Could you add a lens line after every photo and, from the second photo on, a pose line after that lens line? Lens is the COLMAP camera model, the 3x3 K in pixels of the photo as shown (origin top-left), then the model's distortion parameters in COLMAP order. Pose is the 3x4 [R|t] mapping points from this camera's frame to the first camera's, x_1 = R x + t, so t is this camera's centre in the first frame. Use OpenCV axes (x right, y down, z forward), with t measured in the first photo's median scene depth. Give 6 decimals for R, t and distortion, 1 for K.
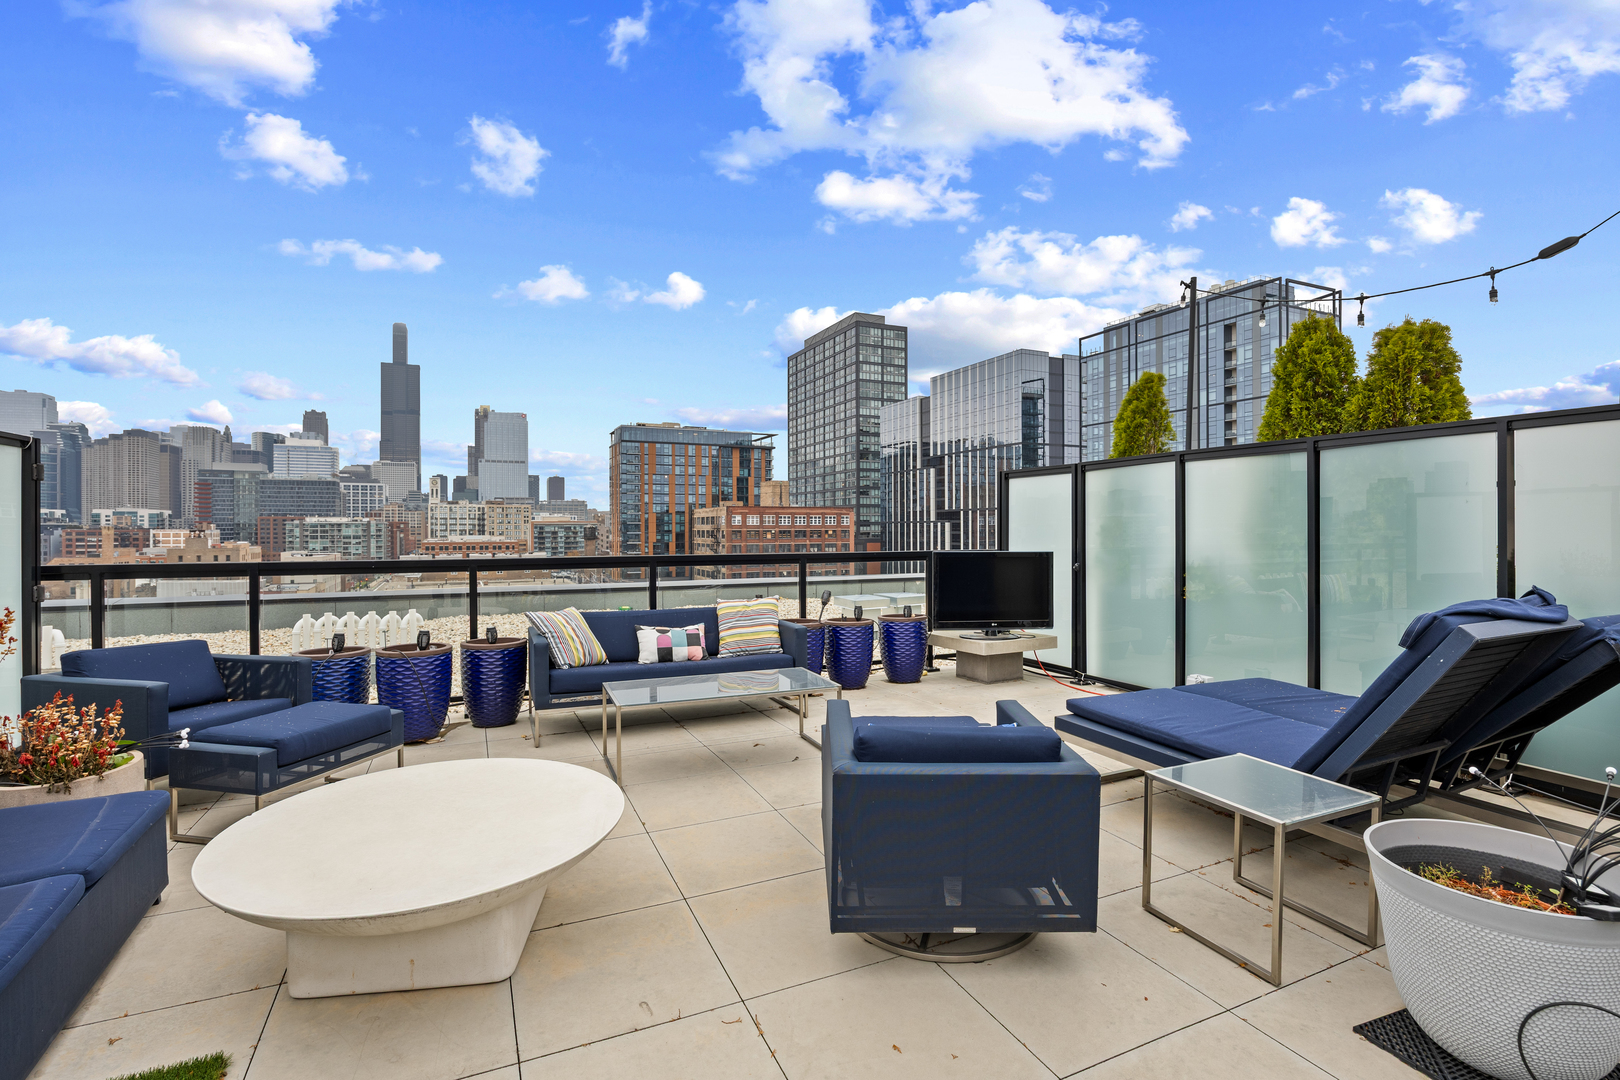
lens RADIAL K [[756.4, 0, 815.9], [0, 756.4, 535.8], [0, 0, 1]] dist [-0.019075, -0.000111]
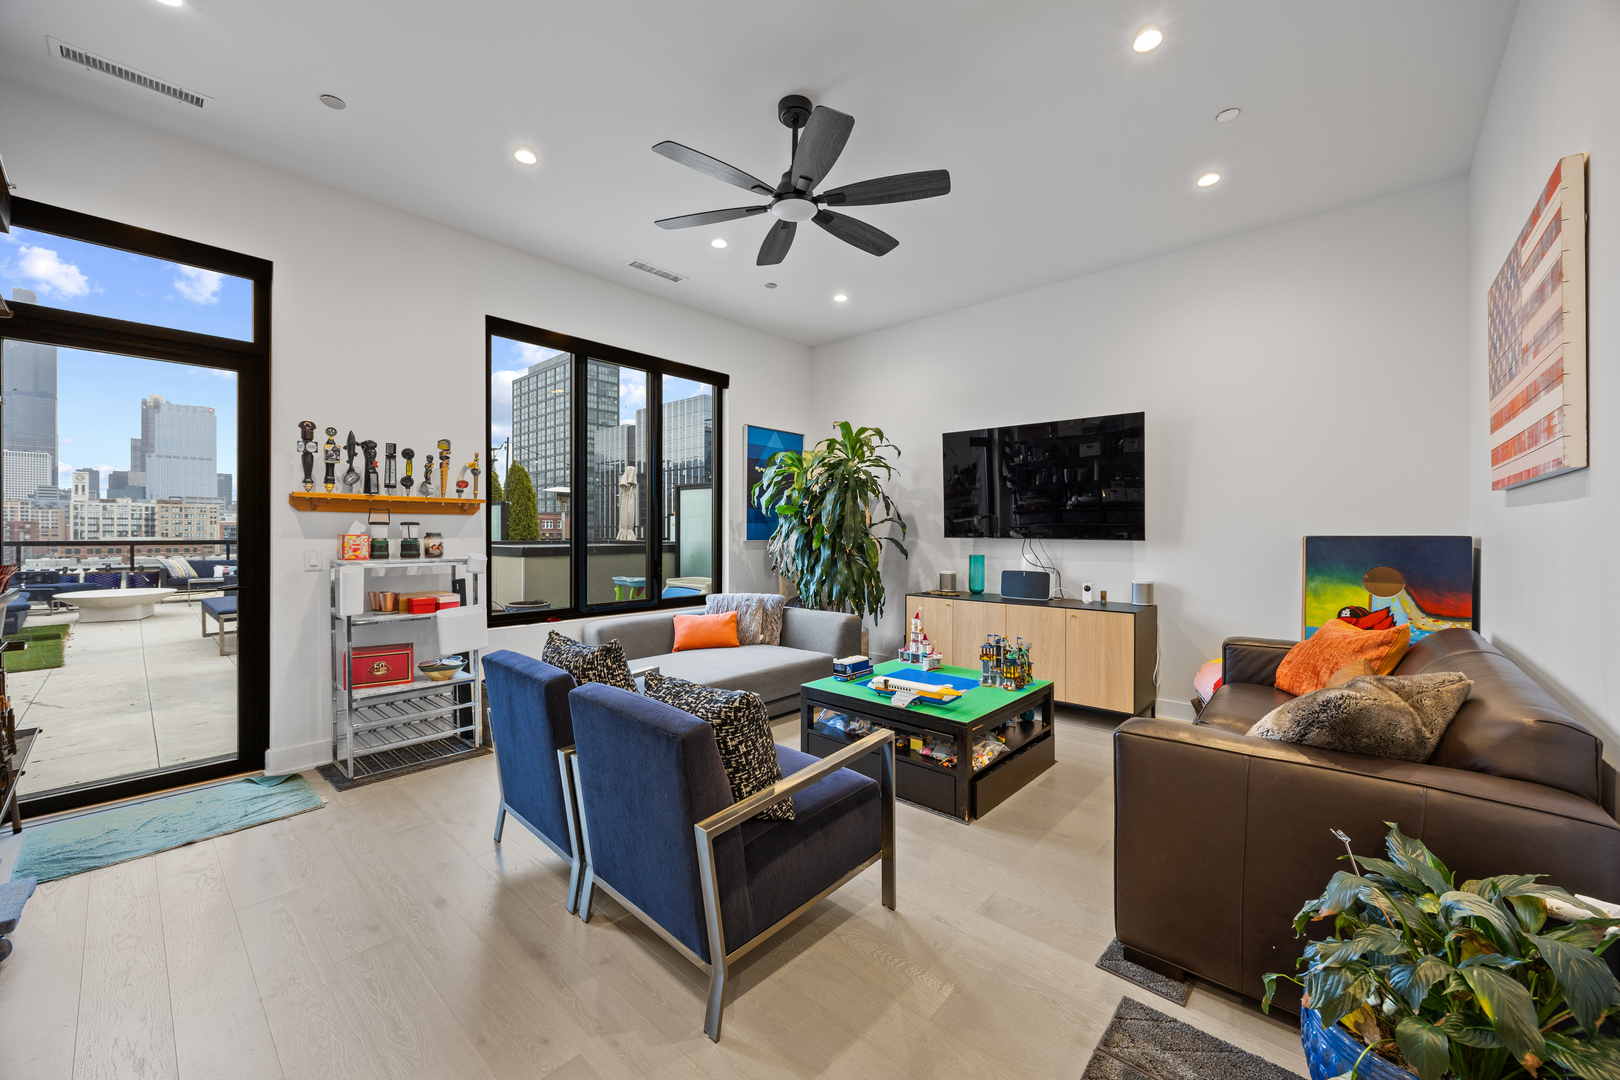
lens RADIAL K [[619.9, 0, 811.7], [0, 619.9, 535.4], [0, 0, 1]] dist [-0.000525, -0.000723]
pose [[0.920718, 0.003036, 0.390218, 0.872678], [-0.001188, 0.999987, -0.004978, 0.020643], [-0.390228, 0.004120, 0.920709, -1.889964]]
